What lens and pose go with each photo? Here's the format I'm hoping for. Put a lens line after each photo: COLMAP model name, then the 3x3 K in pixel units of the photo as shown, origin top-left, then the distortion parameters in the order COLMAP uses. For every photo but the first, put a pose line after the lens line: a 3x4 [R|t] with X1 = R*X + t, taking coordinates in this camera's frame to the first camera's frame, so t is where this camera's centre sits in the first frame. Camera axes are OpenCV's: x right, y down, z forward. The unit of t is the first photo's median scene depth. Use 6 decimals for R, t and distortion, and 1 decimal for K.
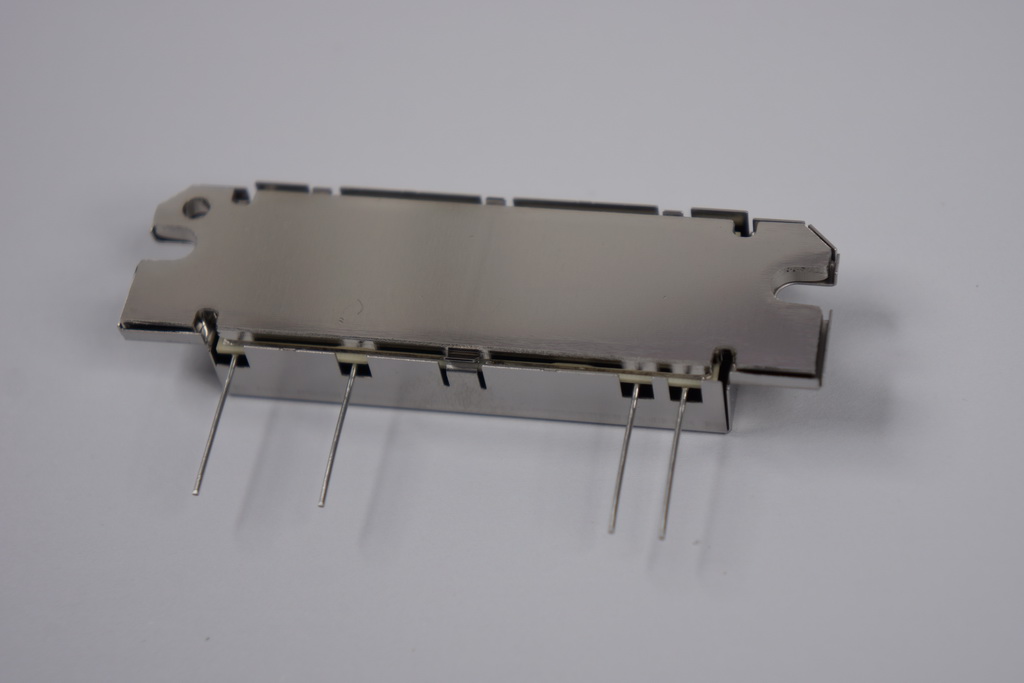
lens RADIAL K [[2446.2, 0, 512.0], [0, 2446.2, 341.5], [0, 0, 1]] dist [0.008570, -0.068365]
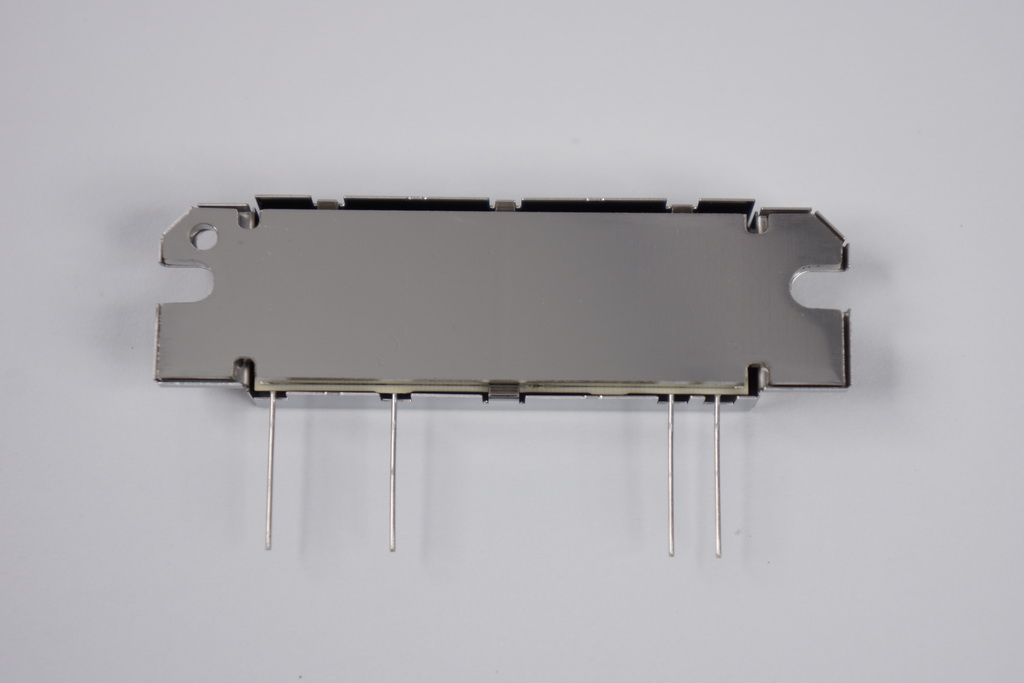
lens RADIAL K [[2446.2, 0, 512.0], [0, 2446.2, 341.5], [0, 0, 1]] dist [0.008570, -0.068365]
pose [[0.980909, -0.137796, 0.137223, -0.155106], [0.073868, 0.916757, 0.392555, -0.414966], [-0.179892, -0.374924, 0.909434, 0.058095]]
